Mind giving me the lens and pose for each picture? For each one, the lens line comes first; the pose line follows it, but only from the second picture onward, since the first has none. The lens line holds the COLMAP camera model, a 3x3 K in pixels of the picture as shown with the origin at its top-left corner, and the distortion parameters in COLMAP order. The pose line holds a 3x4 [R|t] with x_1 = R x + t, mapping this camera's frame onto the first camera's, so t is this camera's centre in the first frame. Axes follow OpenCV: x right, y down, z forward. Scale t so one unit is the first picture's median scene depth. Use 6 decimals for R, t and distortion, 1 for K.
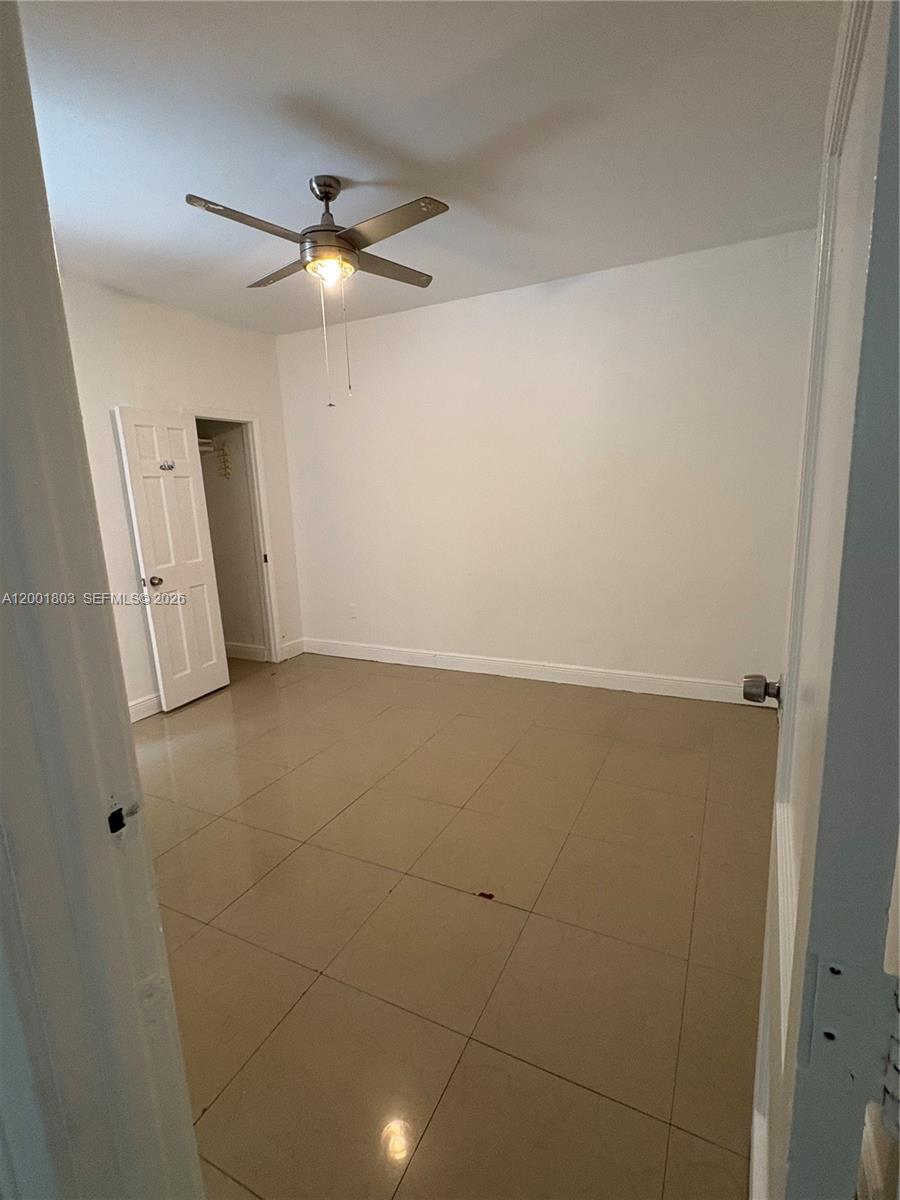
lens RADIAL K [[567.8, 0, 446.9], [0, 567.8, 603.0], [0, 0, 1]] dist [-0.001668, 0.001276]
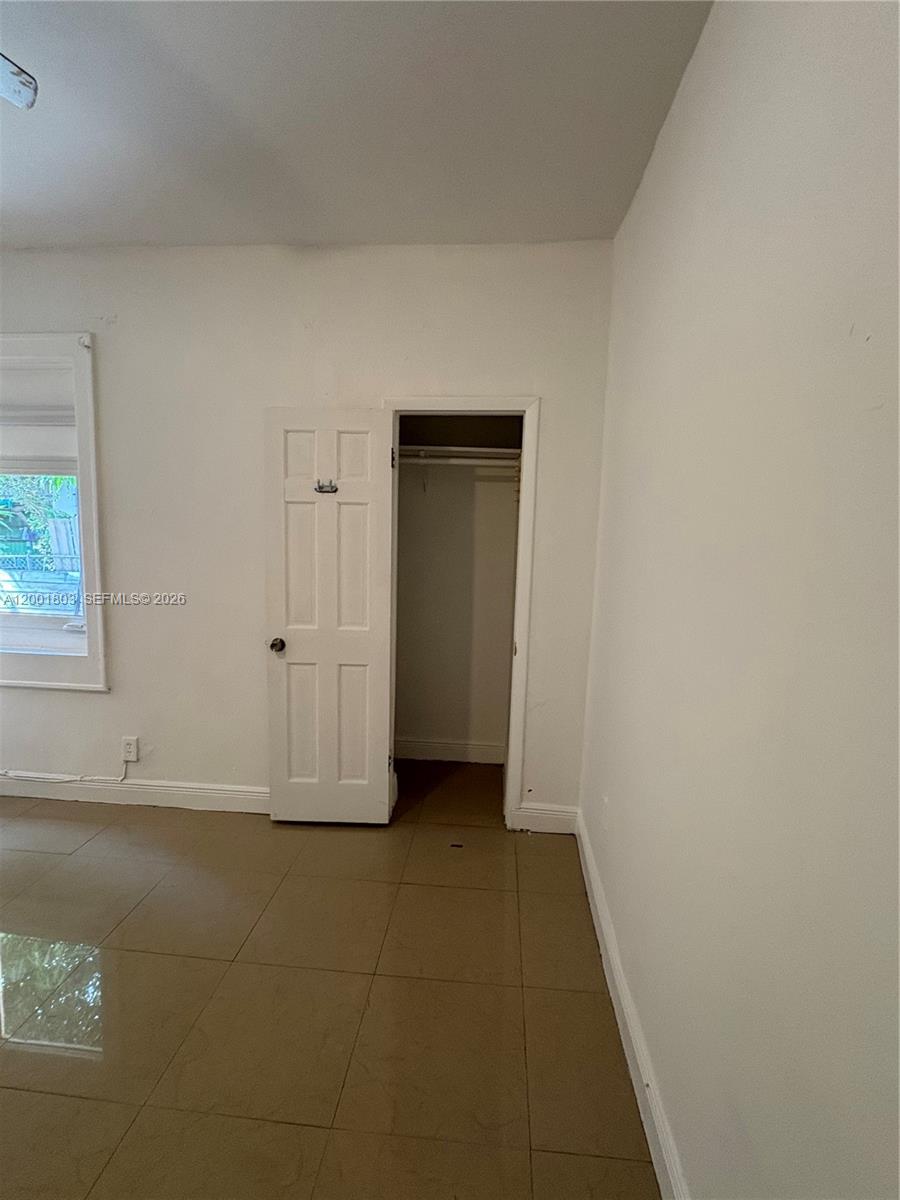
lens RADIAL K [[567.8, 0, 446.9], [0, 567.8, 603.0], [0, 0, 1]] dist [-0.001668, 0.001276]
pose [[0.368531, 0.173244, -0.913330, 0.213712], [-0.225105, 0.969873, 0.093139, -0.203485], [0.901949, 0.171271, 0.396426, 0.888611]]
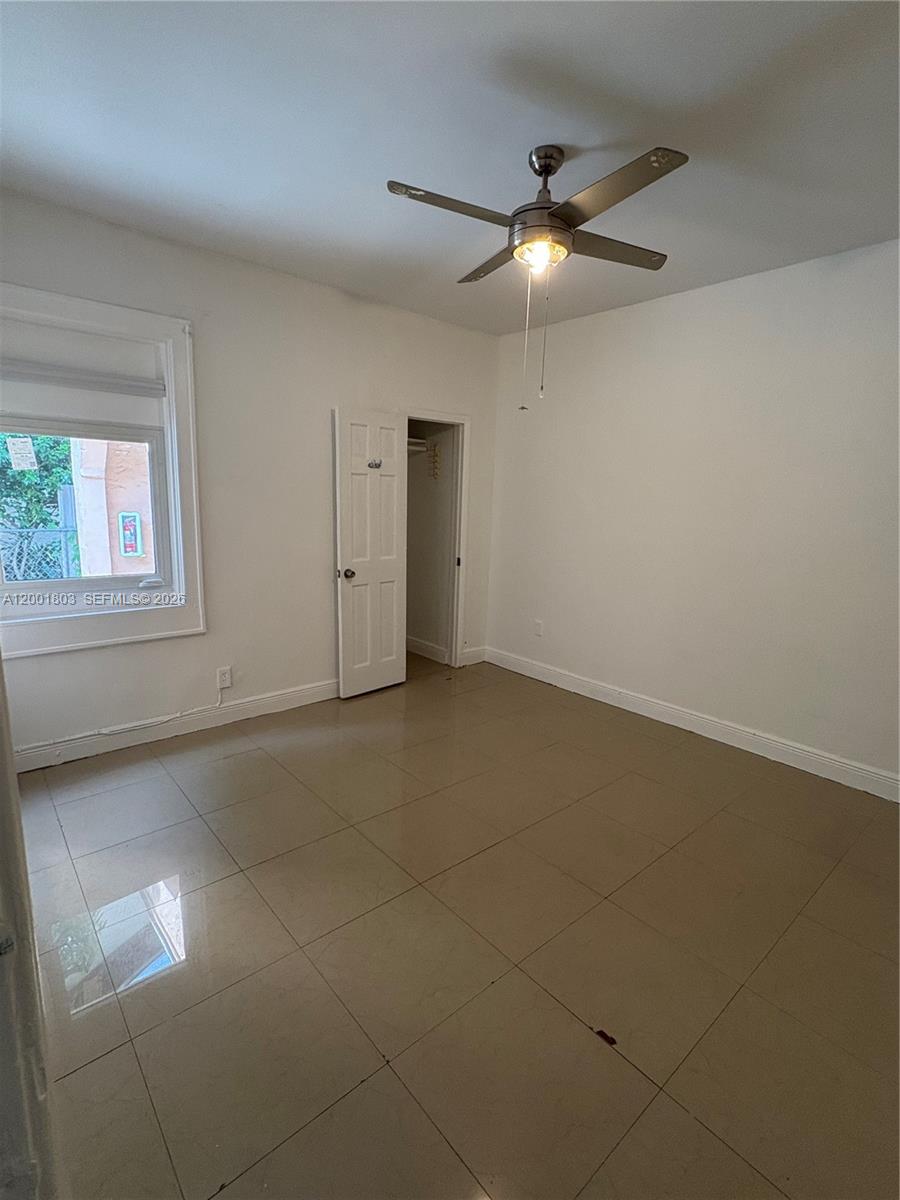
lens RADIAL K [[567.8, 0, 446.9], [0, 567.8, 603.0], [0, 0, 1]] dist [-0.001668, 0.001276]
pose [[0.922818, 0.140219, -0.358813, 0.033563], [-0.141920, 0.989639, 0.021738, -0.032792], [0.358143, 0.030863, 0.933156, 0.092087]]
